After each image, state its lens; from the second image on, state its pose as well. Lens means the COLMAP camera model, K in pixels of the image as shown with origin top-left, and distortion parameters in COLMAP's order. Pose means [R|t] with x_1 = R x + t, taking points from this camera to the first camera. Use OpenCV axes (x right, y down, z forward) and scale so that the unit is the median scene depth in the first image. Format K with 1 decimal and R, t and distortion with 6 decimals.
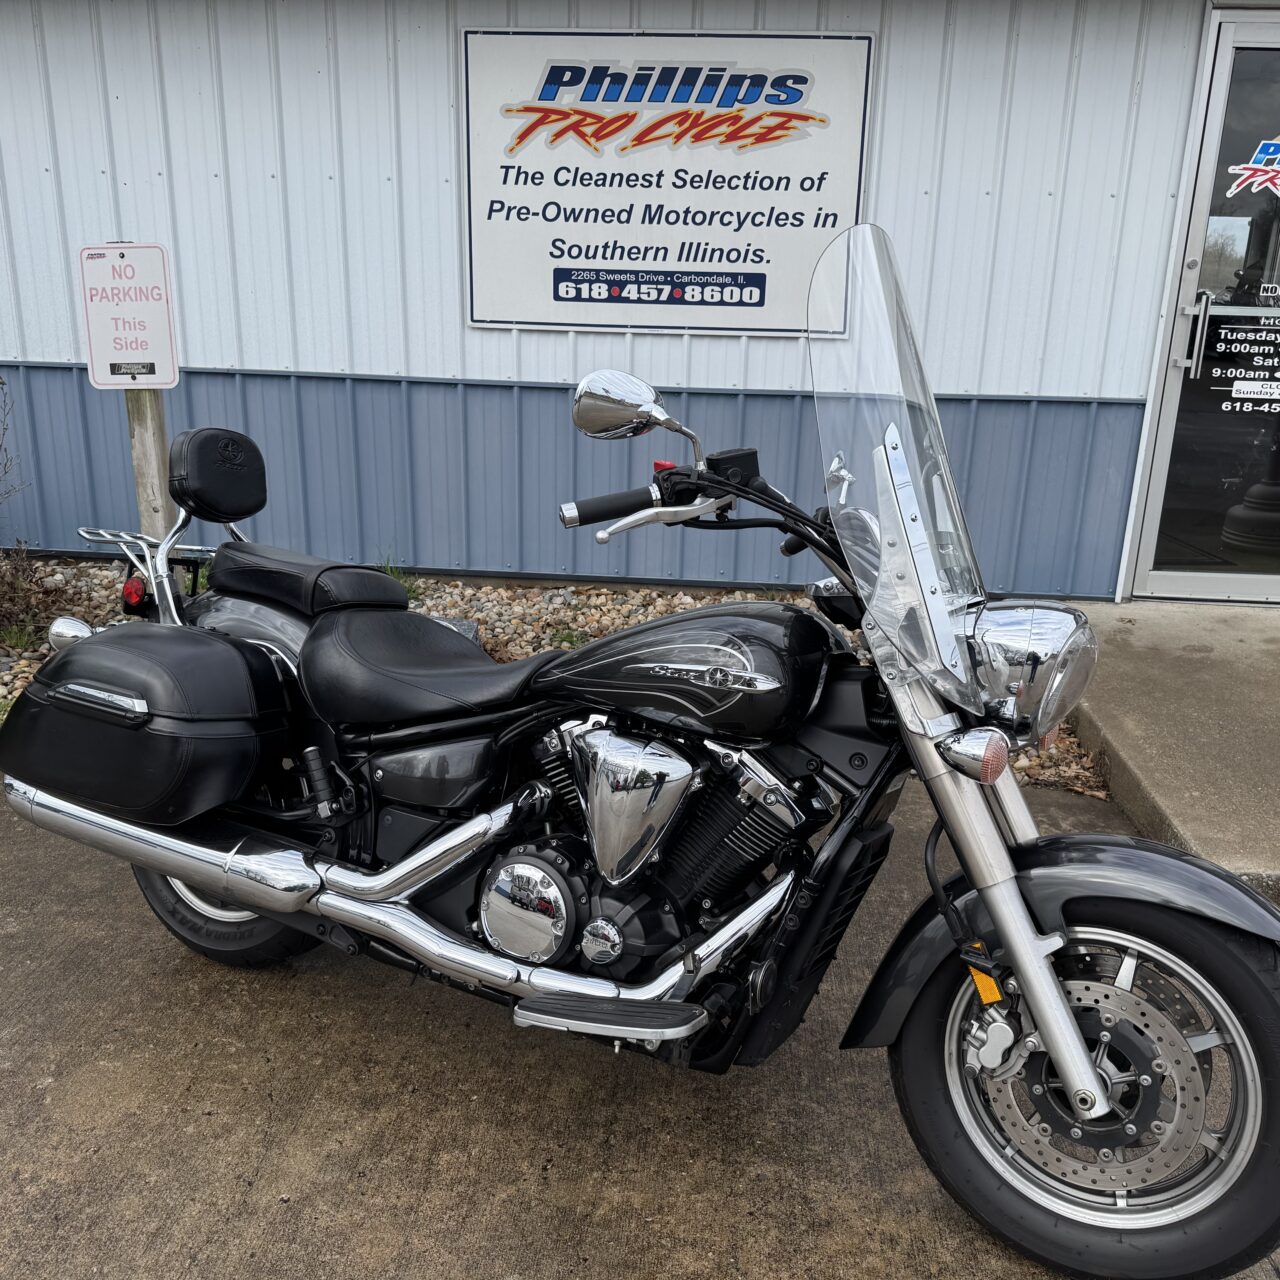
lens RADIAL K [[1144.9, 0, 640.0], [0, 1144.9, 640.0], [0, 0, 1]] dist [0.112584, -0.194315]
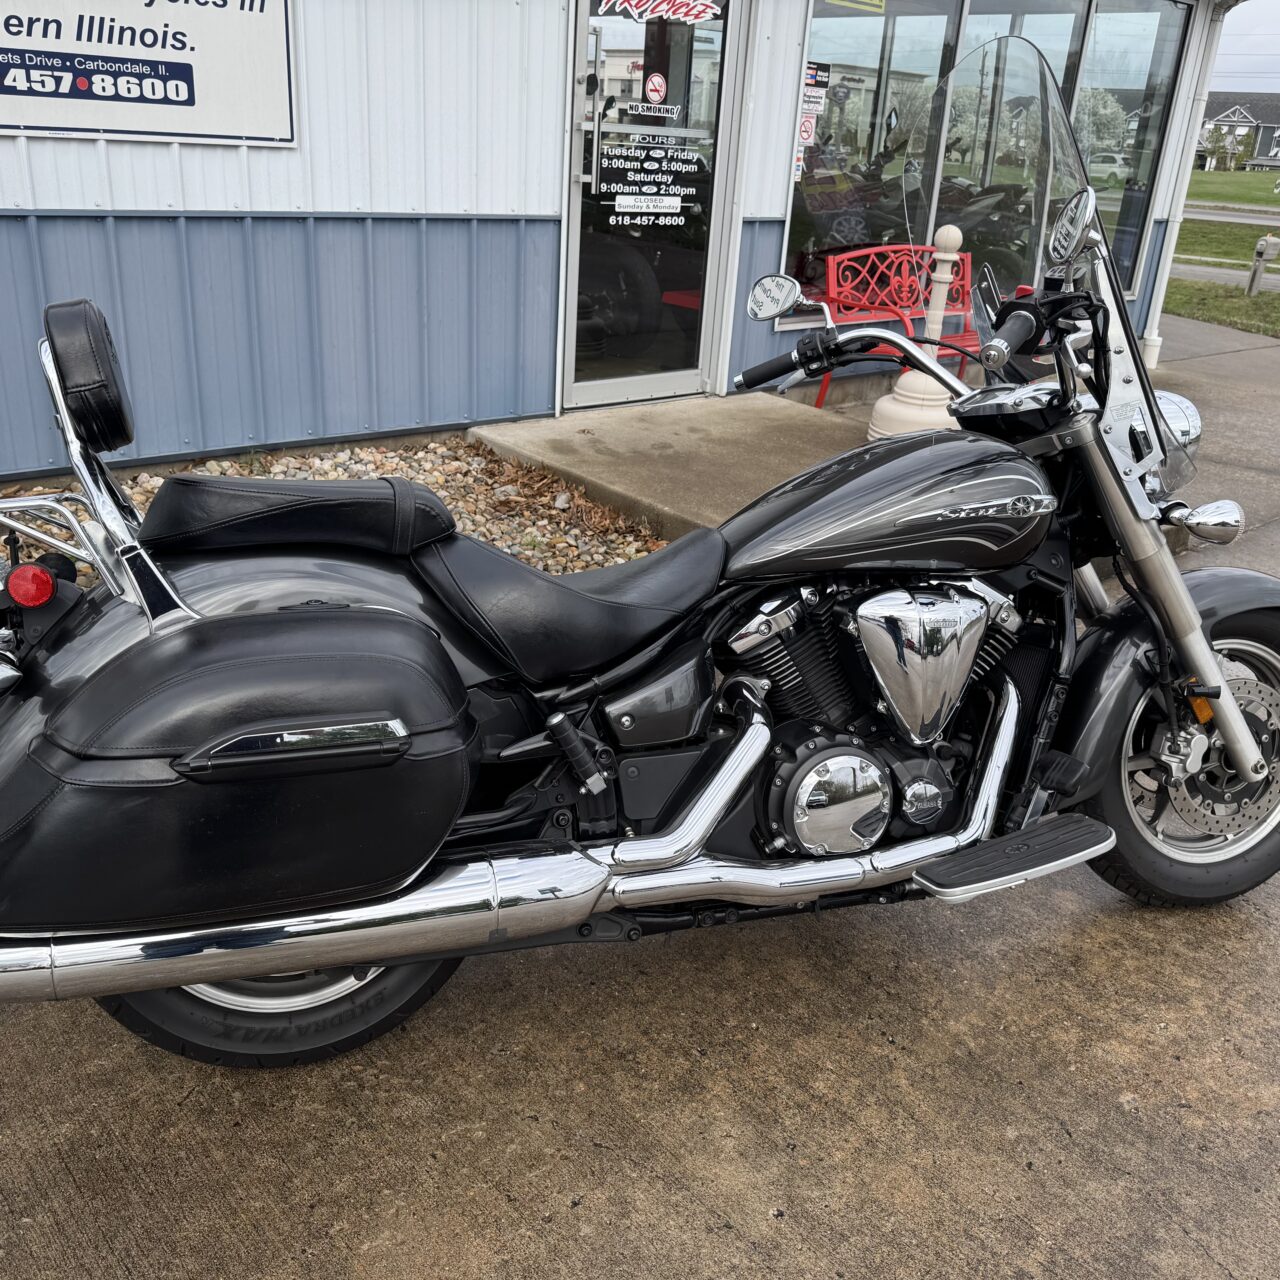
lens RADIAL K [[1199.4, 0, 635.4], [0, 1199.4, 617.0], [0, 0, 1]] dist [0.043023, -0.038775]
pose [[0.744353, -0.234124, 0.625400, -0.281339], [0.158471, 0.971704, 0.175153, -0.038888], [-0.648711, -0.031268, 0.760392, 0.137809]]
